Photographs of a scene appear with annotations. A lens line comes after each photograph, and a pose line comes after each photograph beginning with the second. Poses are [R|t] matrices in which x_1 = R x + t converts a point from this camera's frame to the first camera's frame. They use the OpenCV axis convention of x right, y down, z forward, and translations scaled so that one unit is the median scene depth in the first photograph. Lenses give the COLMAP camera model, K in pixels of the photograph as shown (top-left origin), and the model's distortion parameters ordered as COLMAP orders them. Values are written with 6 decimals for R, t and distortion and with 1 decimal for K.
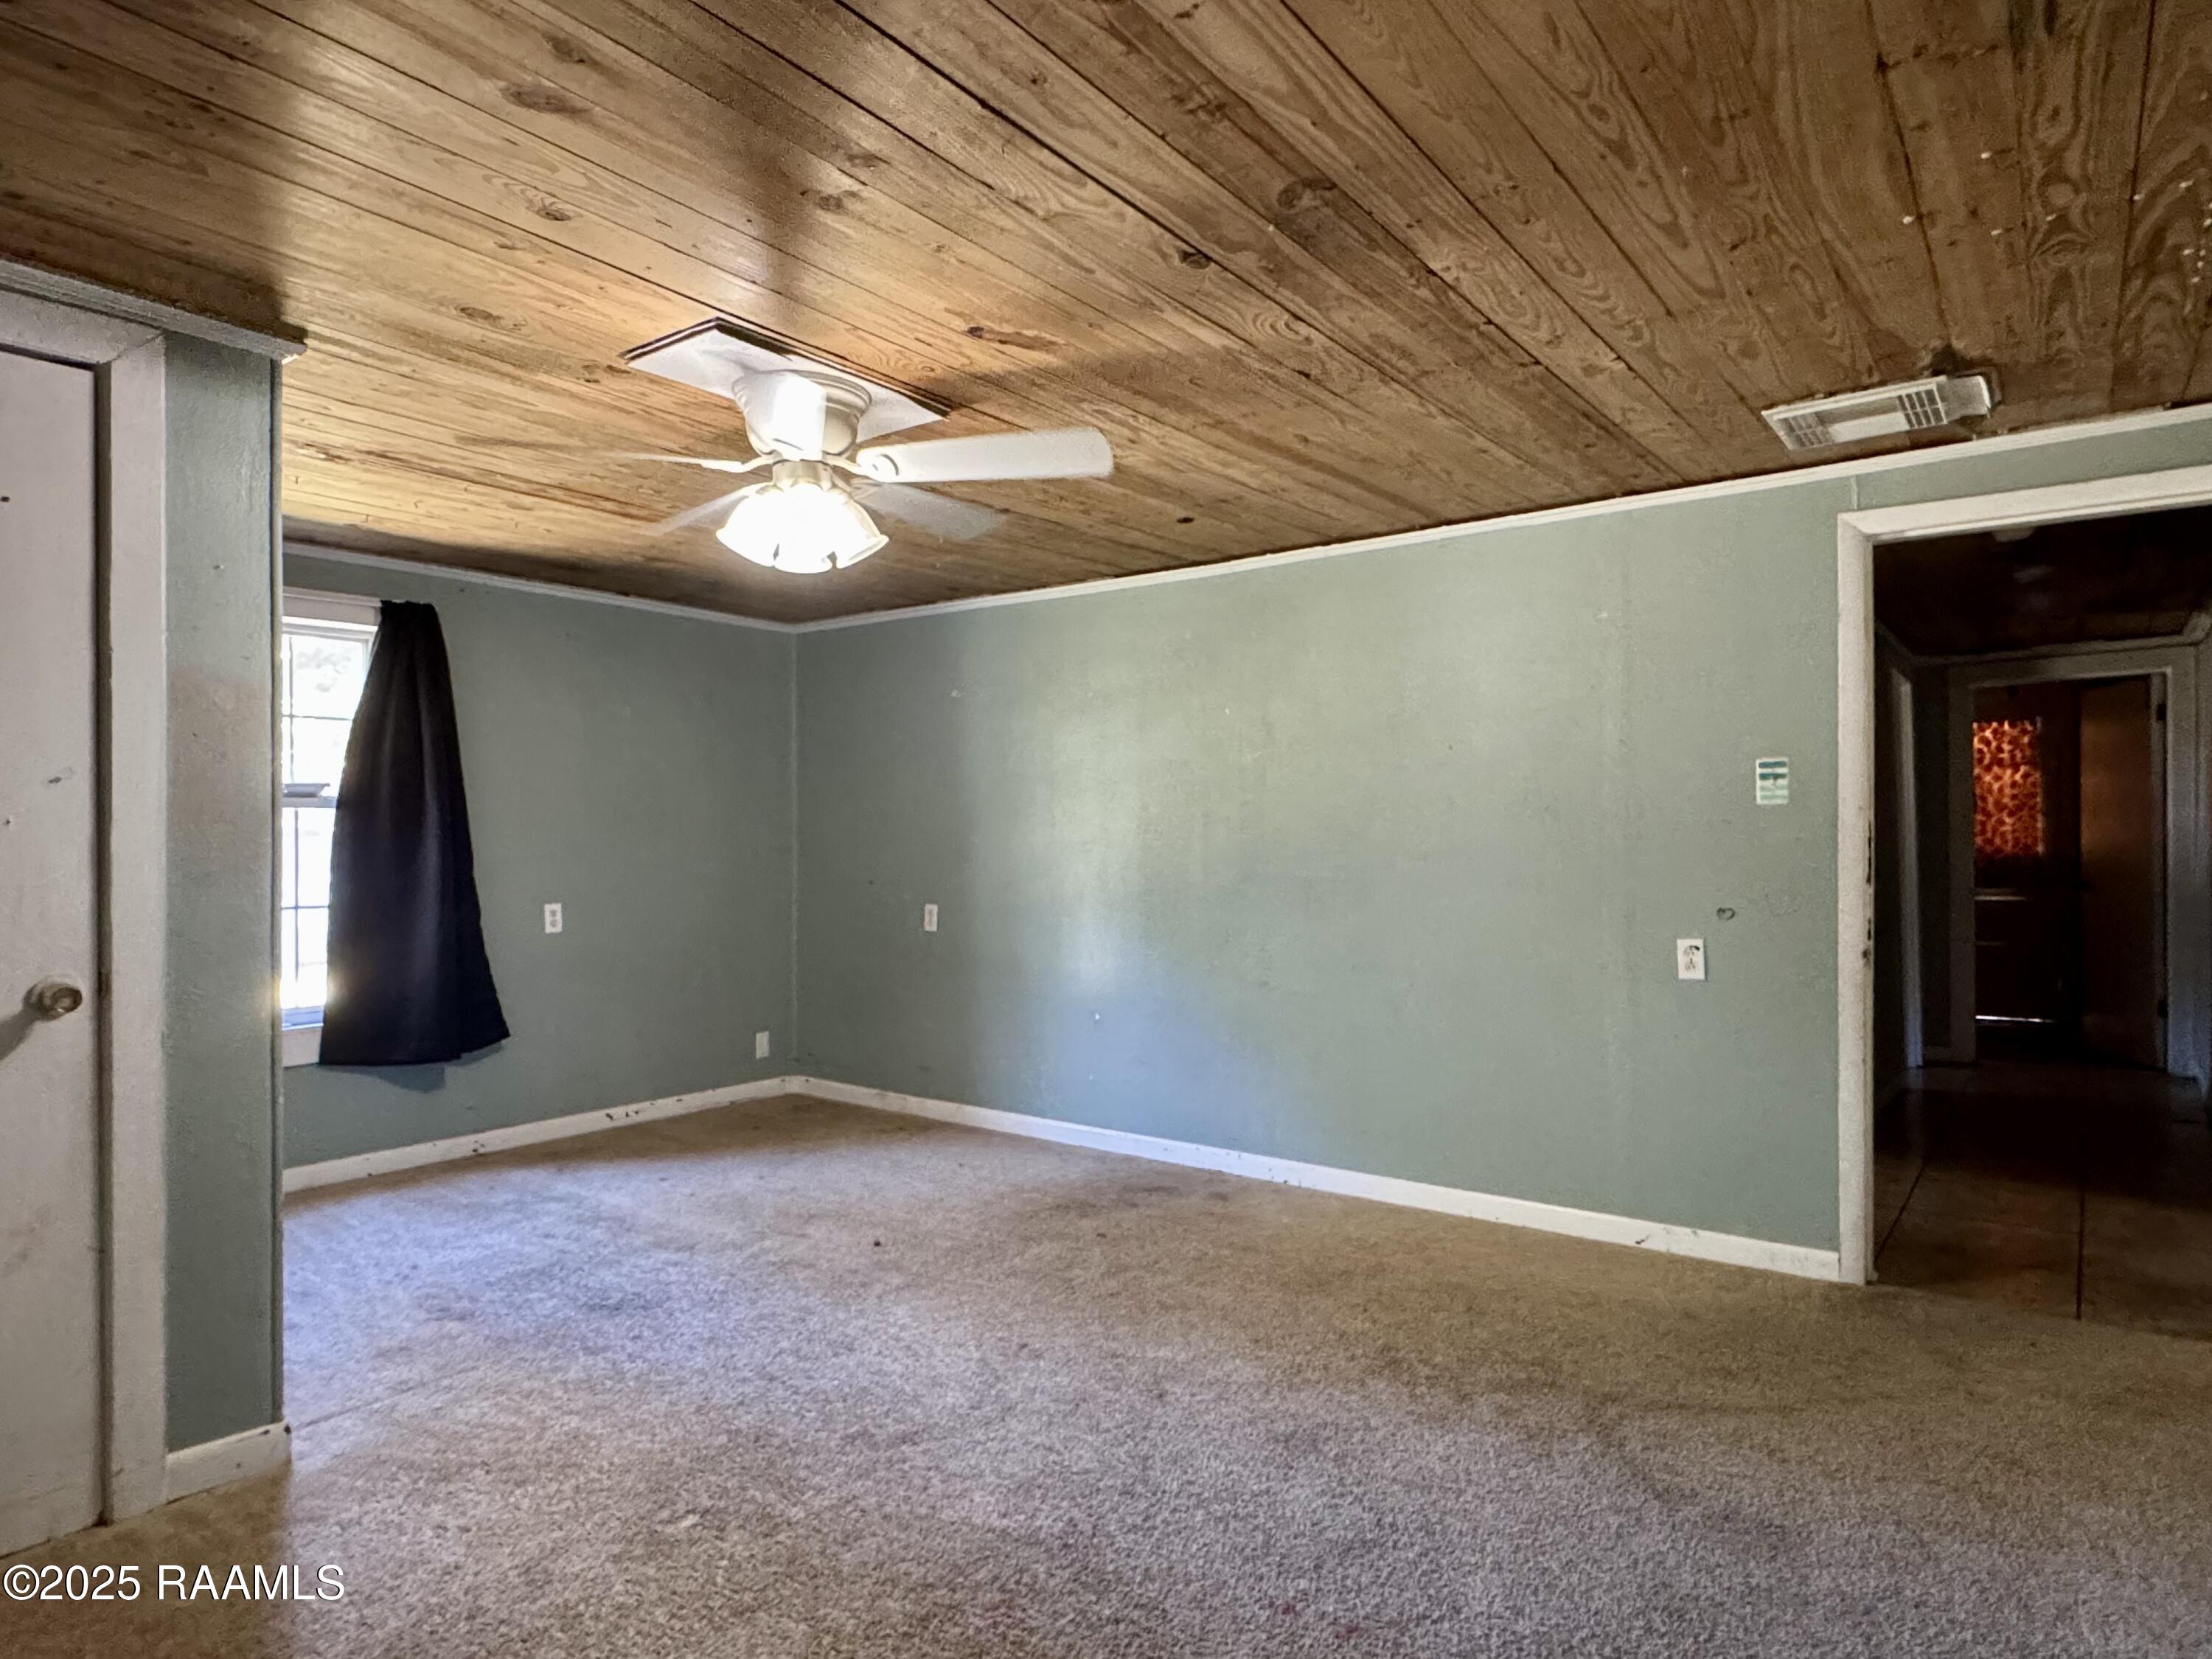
lens RADIAL K [[1287.3, 0, 1106.0], [0, 1287.3, 829.5], [0, 0, 1]] dist [-0.026620, -0.000252]
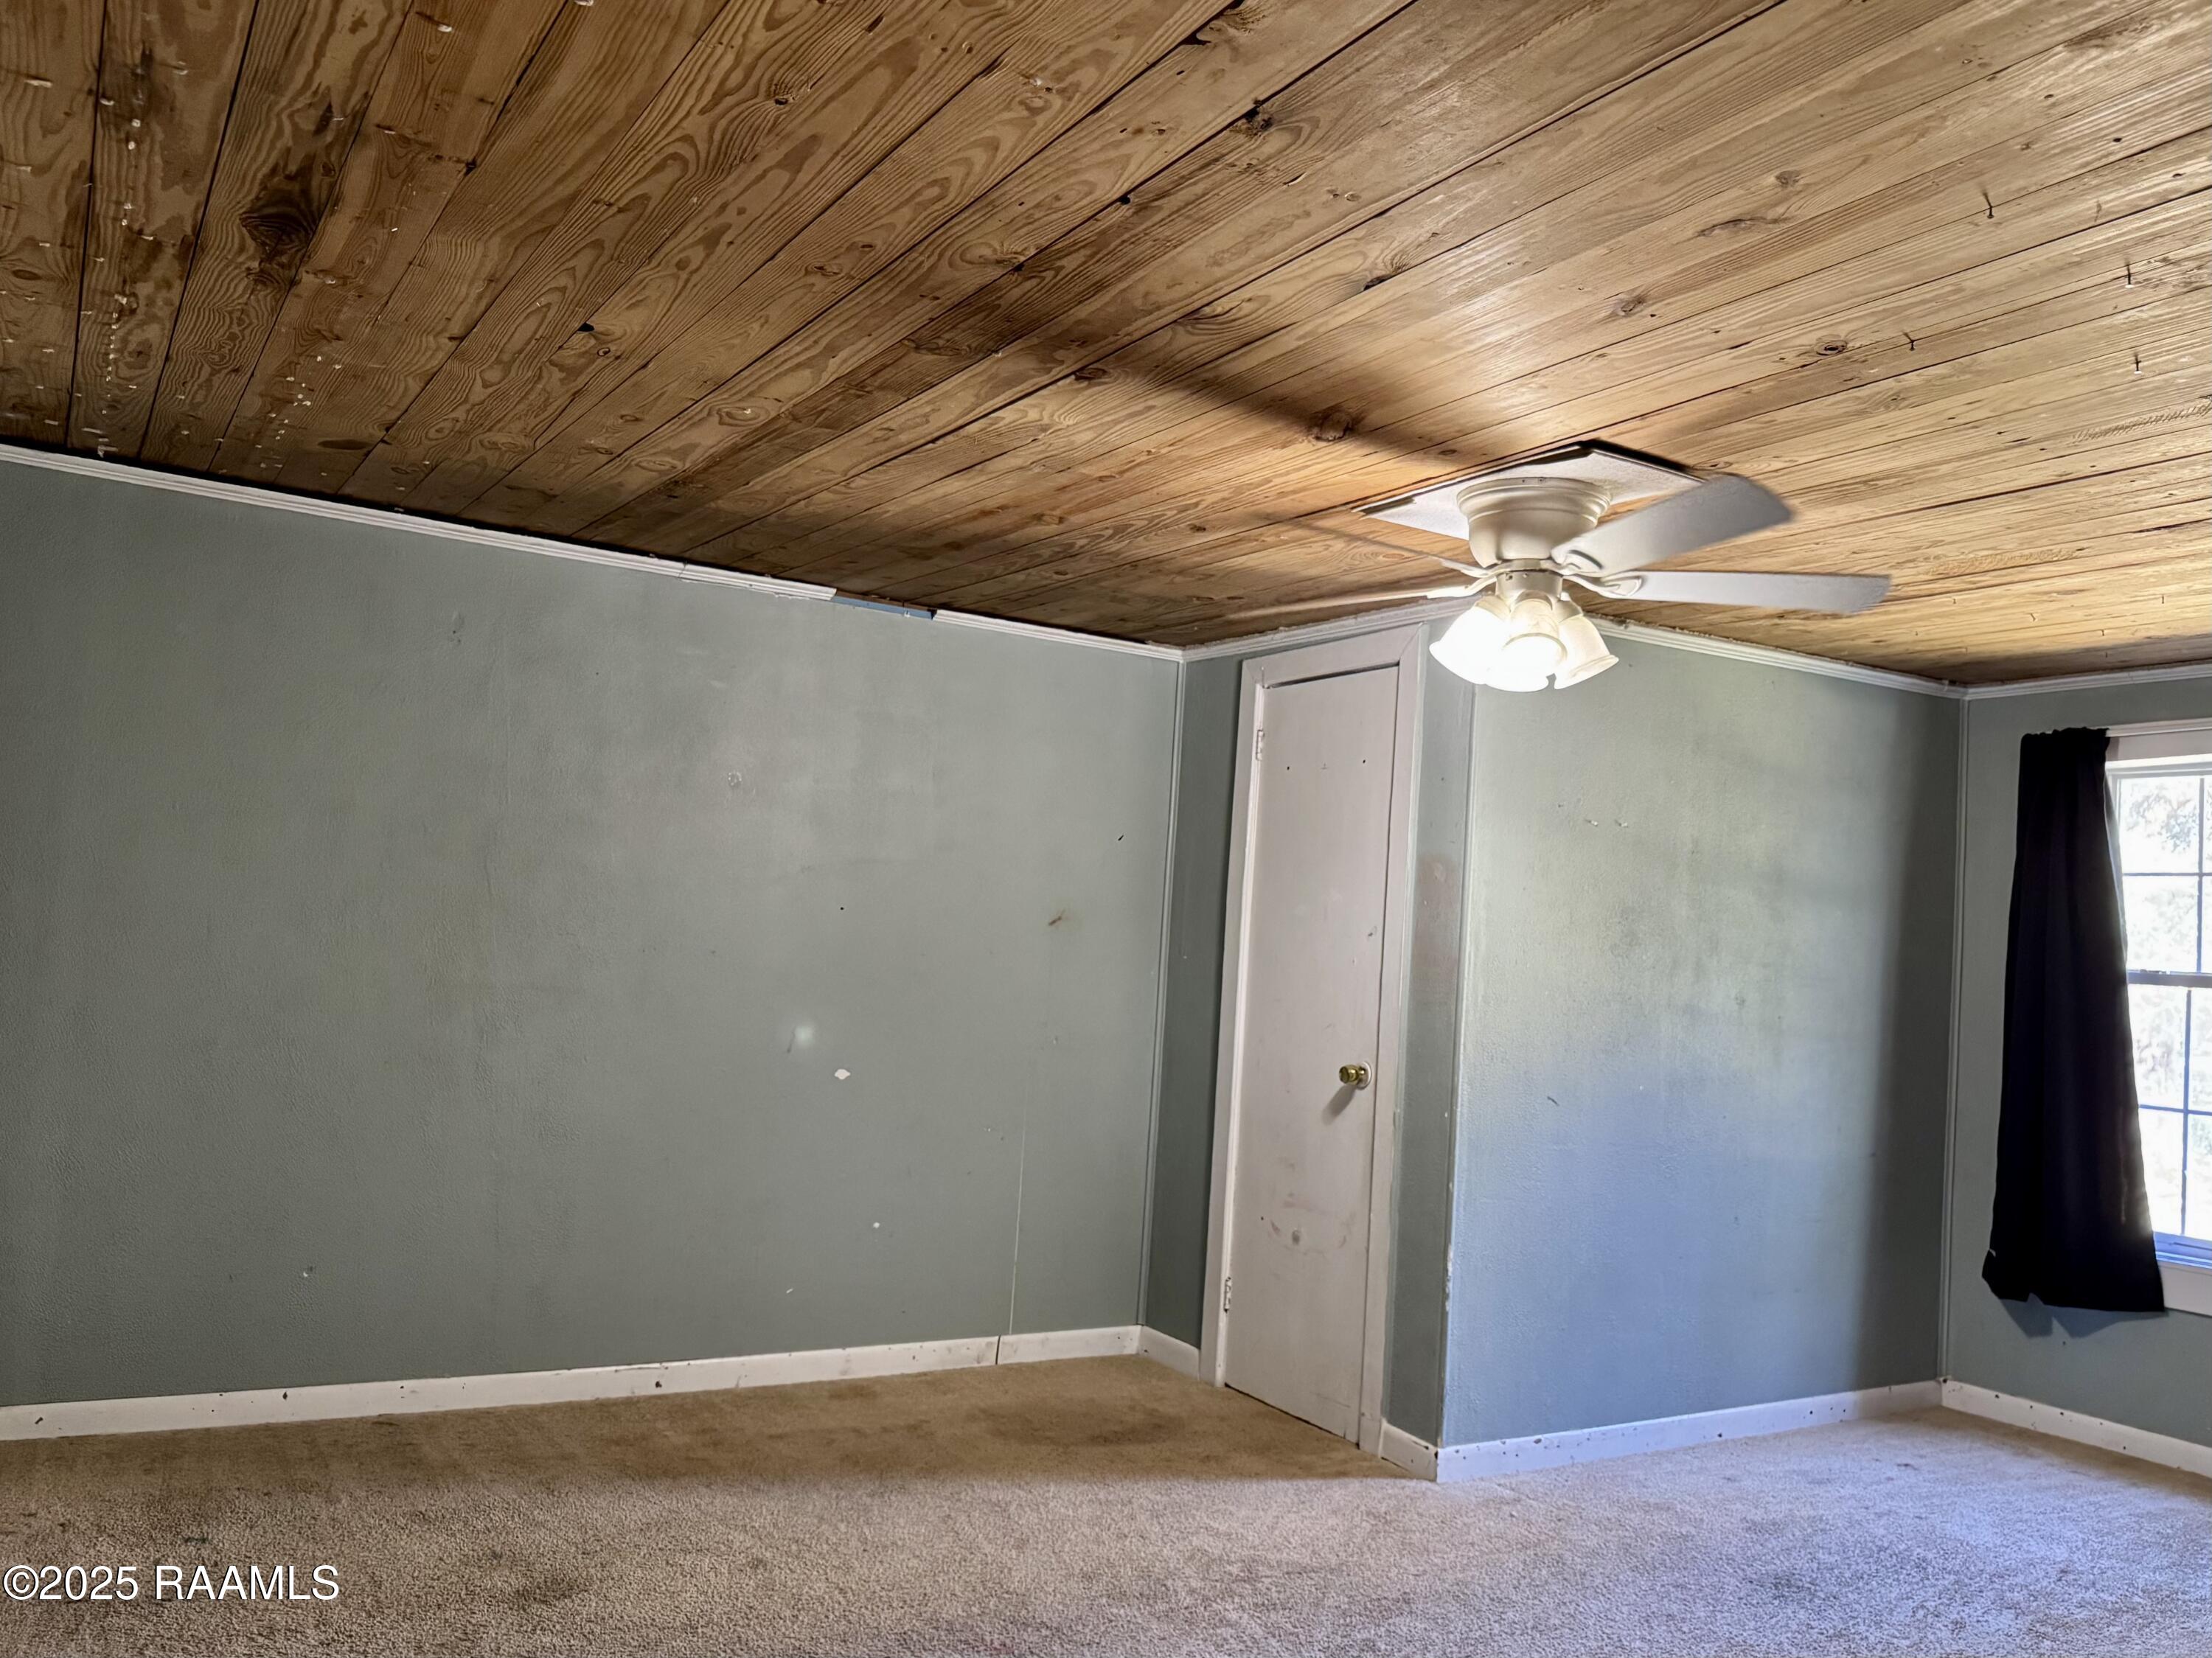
lens RADIAL K [[1721.9, 0, 1106.0], [0, 1721.9, 829.0], [0, 0, 1]] dist [-0.009102, -0.005997]
pose [[-0.361255, -0.088199, -0.928286, 1.123687], [-0.051893, 0.995875, -0.074426, -0.001305], [0.931022, 0.021284, -0.364342, 1.342265]]
